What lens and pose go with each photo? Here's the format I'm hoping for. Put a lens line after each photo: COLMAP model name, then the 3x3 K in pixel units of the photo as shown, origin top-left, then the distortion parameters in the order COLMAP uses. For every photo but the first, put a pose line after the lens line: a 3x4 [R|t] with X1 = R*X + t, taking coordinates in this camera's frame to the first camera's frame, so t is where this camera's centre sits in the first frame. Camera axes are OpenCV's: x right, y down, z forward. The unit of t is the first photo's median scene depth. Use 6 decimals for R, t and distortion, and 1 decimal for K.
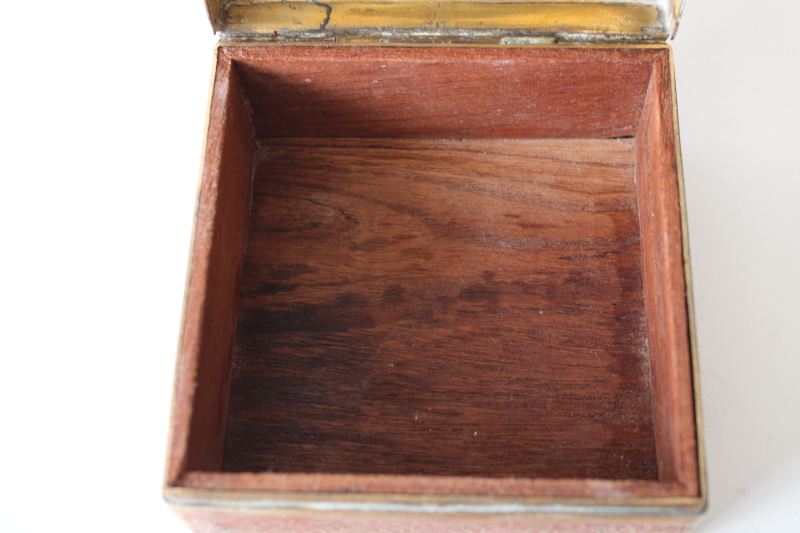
lens RADIAL K [[1154.9, 0, 400.0], [0, 1154.9, 266.5], [0, 0, 1]] dist [-0.063513, -0.064413]
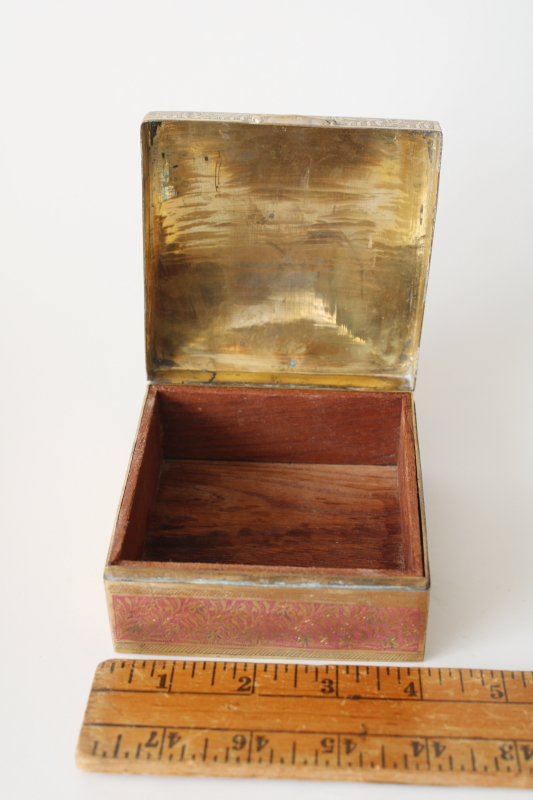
lens RADIAL K [[1154.9, 0, 266.5], [0, 1154.9, 400.0], [0, 0, 1]] dist [-0.063513, -0.064413]
pose [[0.998981, 0.044063, 0.009755, 0.000452], [-0.033688, 0.871908, -0.488510, 0.640267], [-0.030031, 0.487683, 0.872504, -0.476794]]
